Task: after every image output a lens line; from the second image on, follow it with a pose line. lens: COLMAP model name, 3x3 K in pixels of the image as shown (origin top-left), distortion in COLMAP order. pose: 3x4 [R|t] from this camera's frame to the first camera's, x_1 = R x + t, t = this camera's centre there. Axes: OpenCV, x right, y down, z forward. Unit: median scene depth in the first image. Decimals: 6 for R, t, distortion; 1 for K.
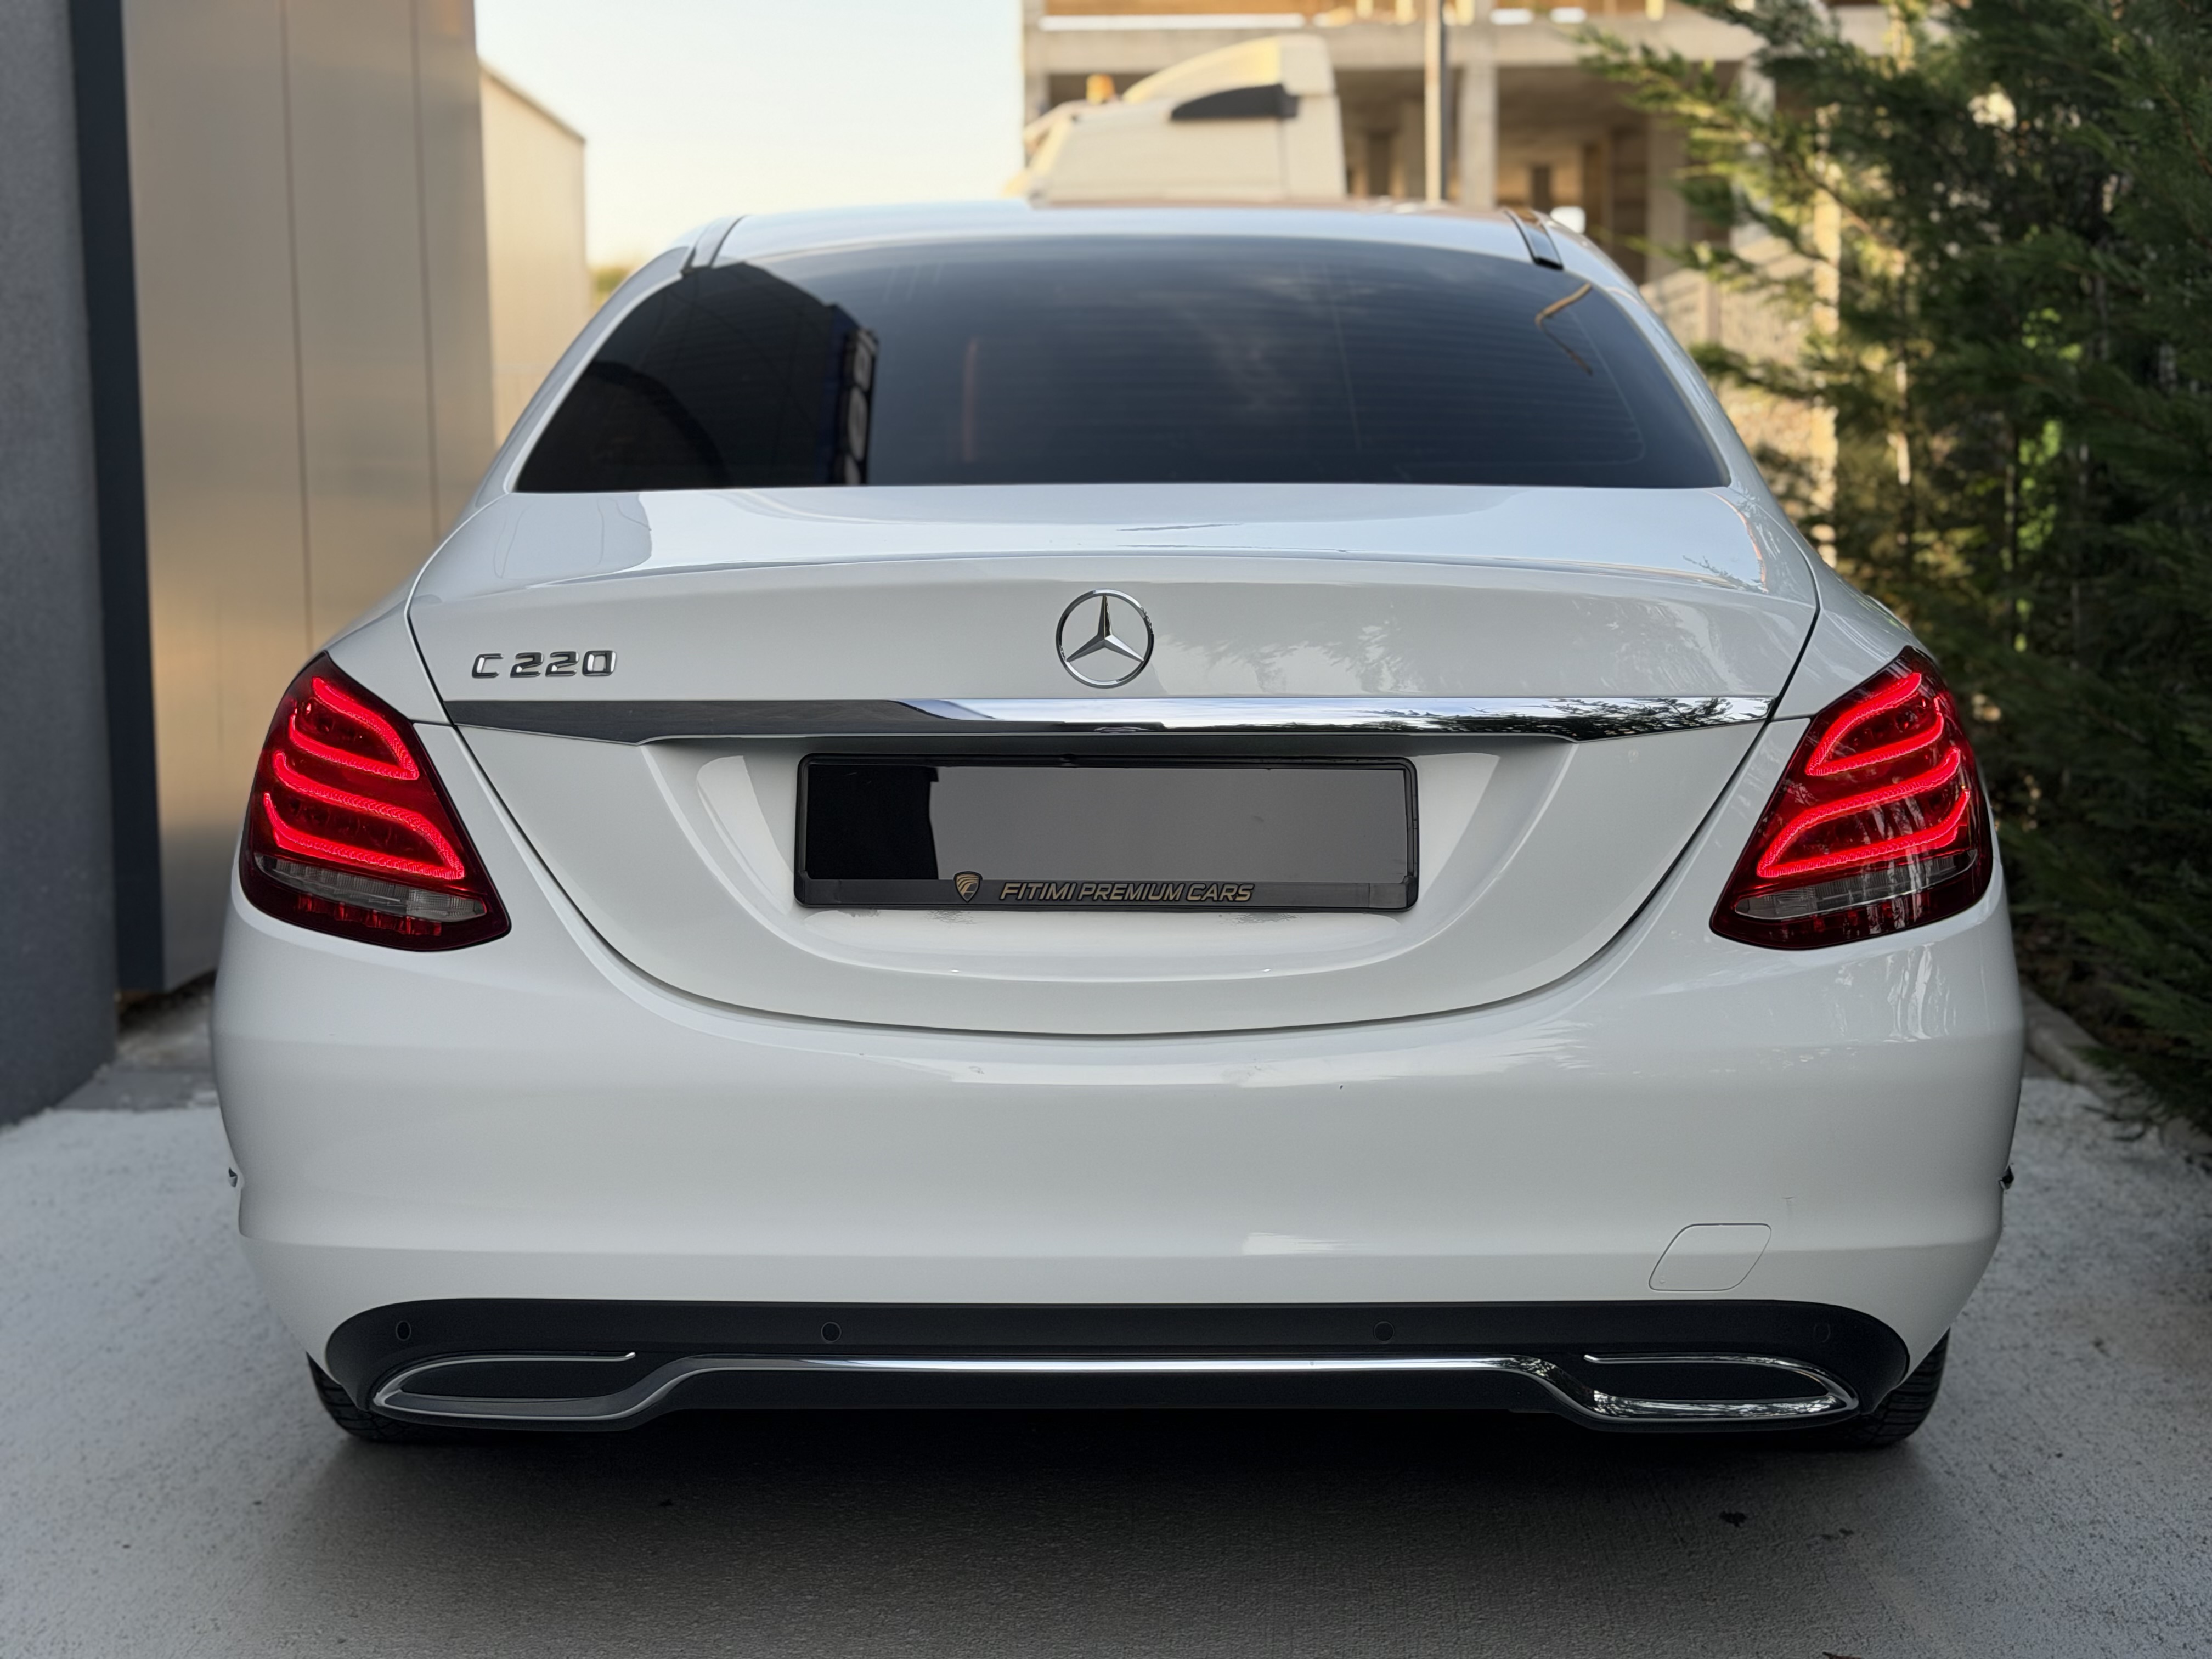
lens RADIAL K [[3193.2, 0, 1106.5], [0, 3193.2, 835.3], [0, 0, 1]] dist [0.069778, 0.000000]
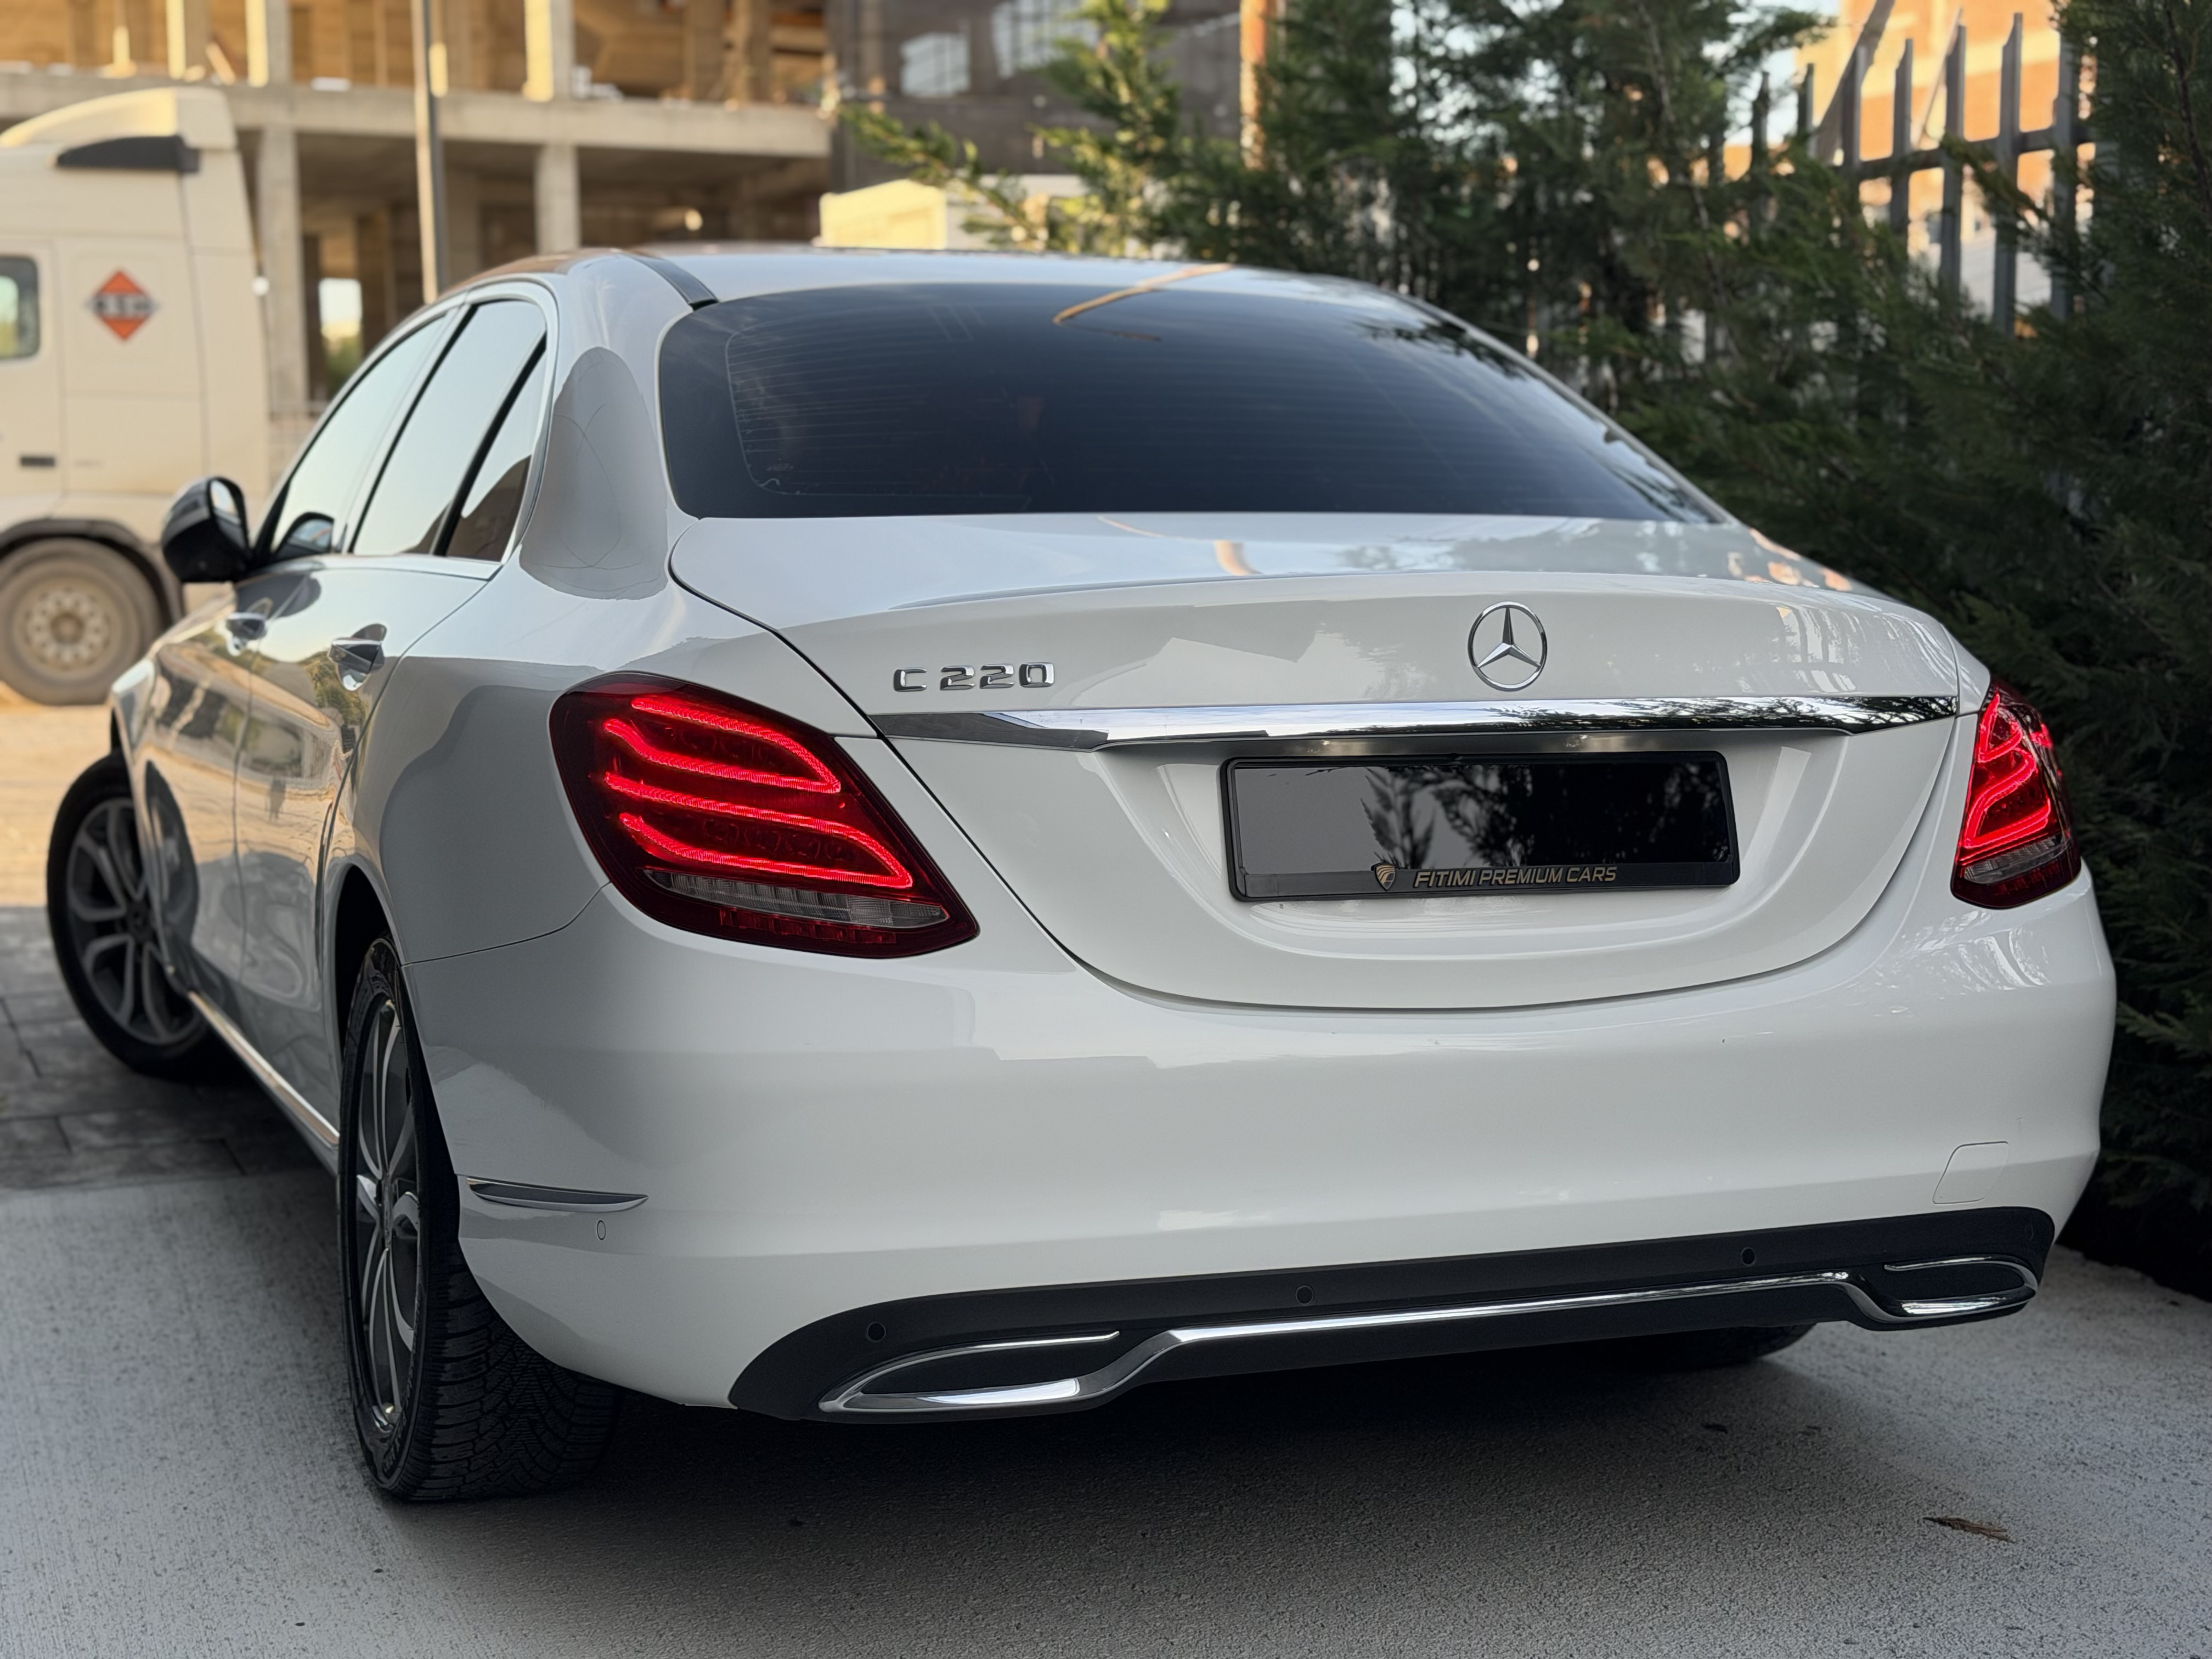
lens RADIAL K [[3193.2, 0, 1107.4], [0, 3193.2, 815.4], [0, 0, 1]] dist [0.069778, 0.000000]
pose [[0.918752, -0.024197, 0.394093, -0.538864], [0.036084, 0.999089, -0.022778, 0.016185], [-0.393182, 0.035148, 0.918788, 0.036470]]
